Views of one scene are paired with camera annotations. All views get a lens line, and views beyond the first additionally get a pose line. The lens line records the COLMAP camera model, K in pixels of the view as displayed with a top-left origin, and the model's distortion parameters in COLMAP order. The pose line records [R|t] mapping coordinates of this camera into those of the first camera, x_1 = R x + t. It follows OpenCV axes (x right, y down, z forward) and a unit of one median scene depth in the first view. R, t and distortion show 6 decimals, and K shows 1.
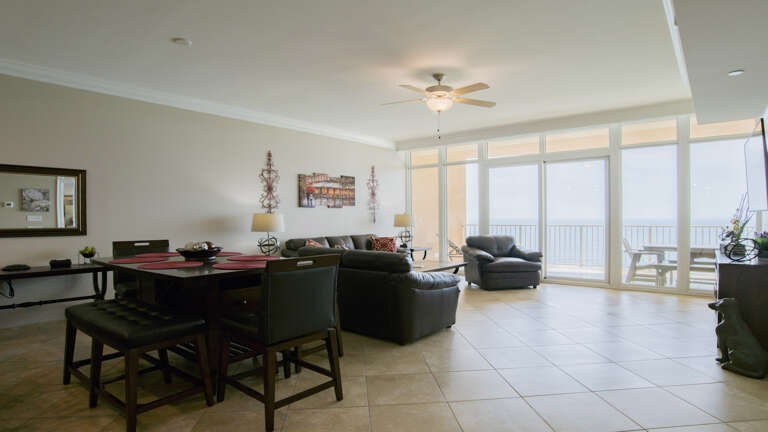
lens RADIAL K [[423.2, 0, 390.6], [0, 423.2, 217.5], [0, 0, 1]] dist [-0.049632, 0.011346]
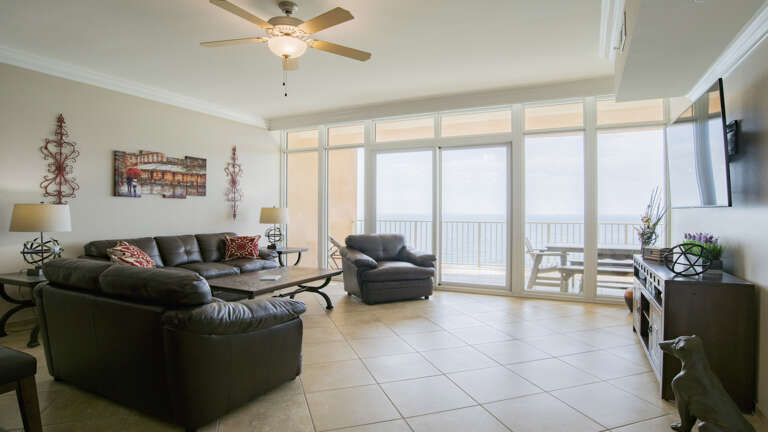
lens RADIAL K [[423.2, 0, 389.6], [0, 423.2, 210.3], [0, 0, 1]] dist [-0.049632, 0.011346]
pose [[0.976315, 0.008751, 0.216175, 0.091966], [-0.007946, 0.999958, -0.004593, -0.000859], [-0.216206, 0.002767, 0.976344, 0.207460]]
